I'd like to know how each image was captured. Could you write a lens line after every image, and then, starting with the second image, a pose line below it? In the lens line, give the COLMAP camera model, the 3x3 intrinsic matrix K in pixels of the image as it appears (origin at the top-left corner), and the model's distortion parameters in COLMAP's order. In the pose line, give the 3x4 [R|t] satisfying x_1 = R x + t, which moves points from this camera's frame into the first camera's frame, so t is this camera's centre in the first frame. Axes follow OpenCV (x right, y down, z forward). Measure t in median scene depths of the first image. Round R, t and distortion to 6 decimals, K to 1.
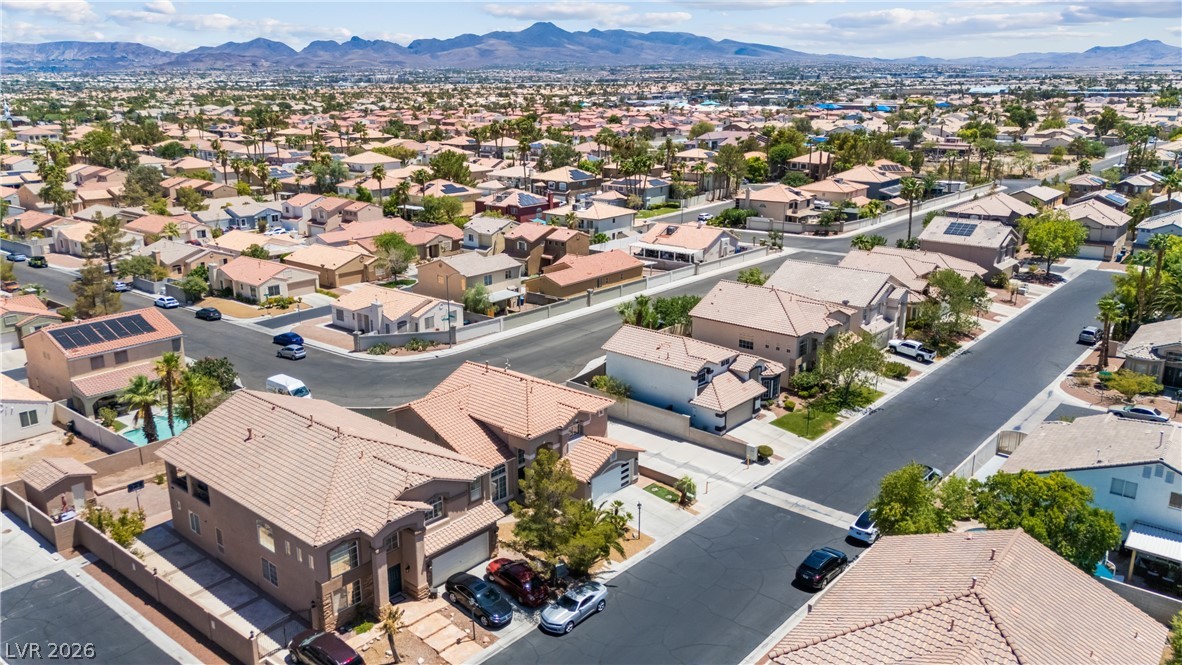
lens RADIAL K [[868.9, 0, 595.3], [0, 868.9, 325.1], [0, 0, 1]] dist [0.072898, -0.071094]
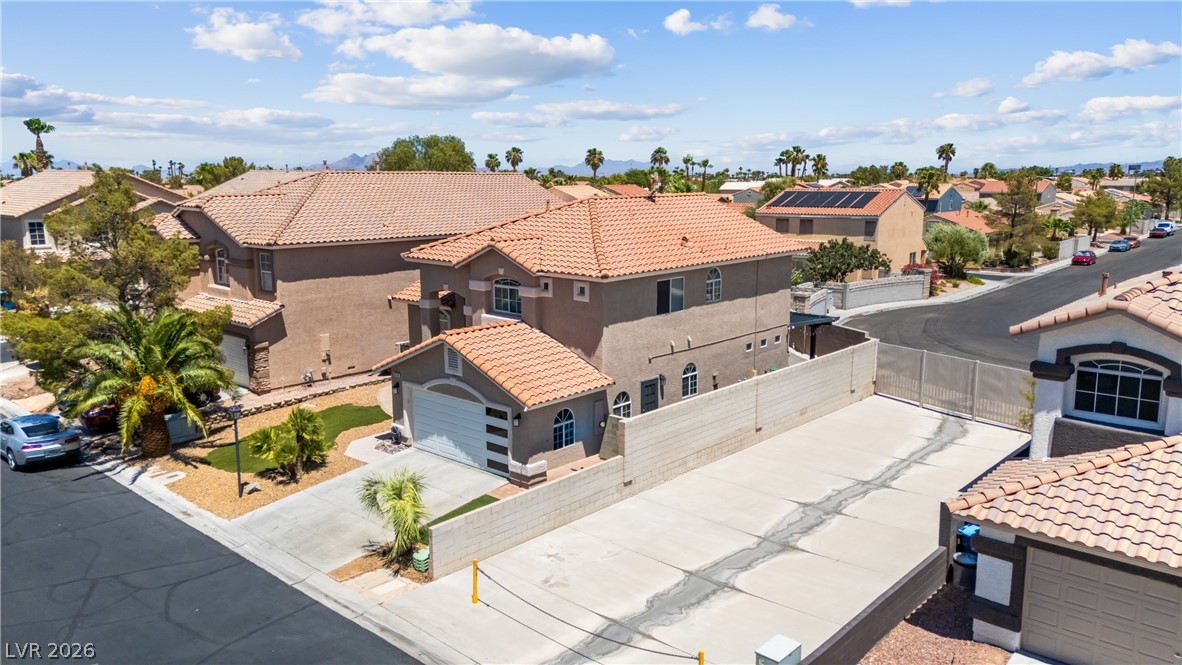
lens RADIAL K [[868.9, 0, 592.0], [0, 868.9, 333.3], [0, 0, 1]] dist [0.072898, -0.071094]
pose [[-0.018462, 0.178391, -0.983787, 0.256976], [-0.263627, 0.948266, 0.176897, 0.032053], [0.964448, 0.262619, 0.029522, 0.657287]]
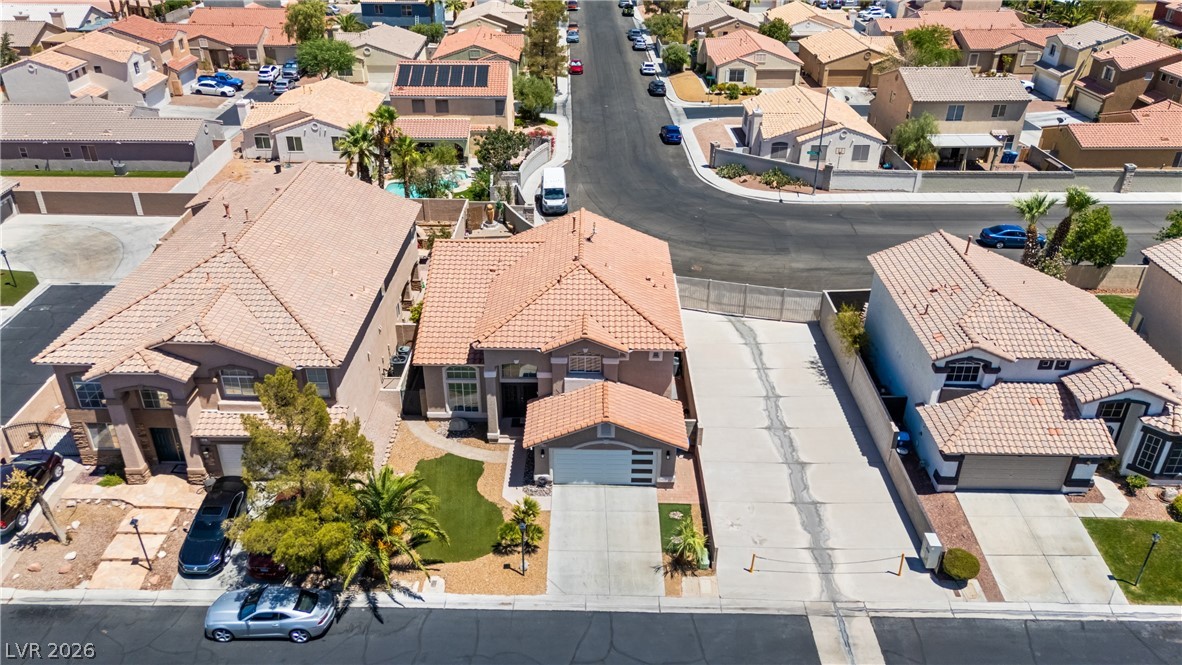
lens RADIAL K [[868.9, 0, 593.0], [0, 868.9, 329.7], [0, 0, 1]] dist [0.072898, -0.071094]
pose [[0.646645, 0.373574, -0.665050, 0.239348], [-0.209899, 0.925351, 0.315701, -0.060591], [0.733343, -0.064553, 0.676787, 0.376715]]
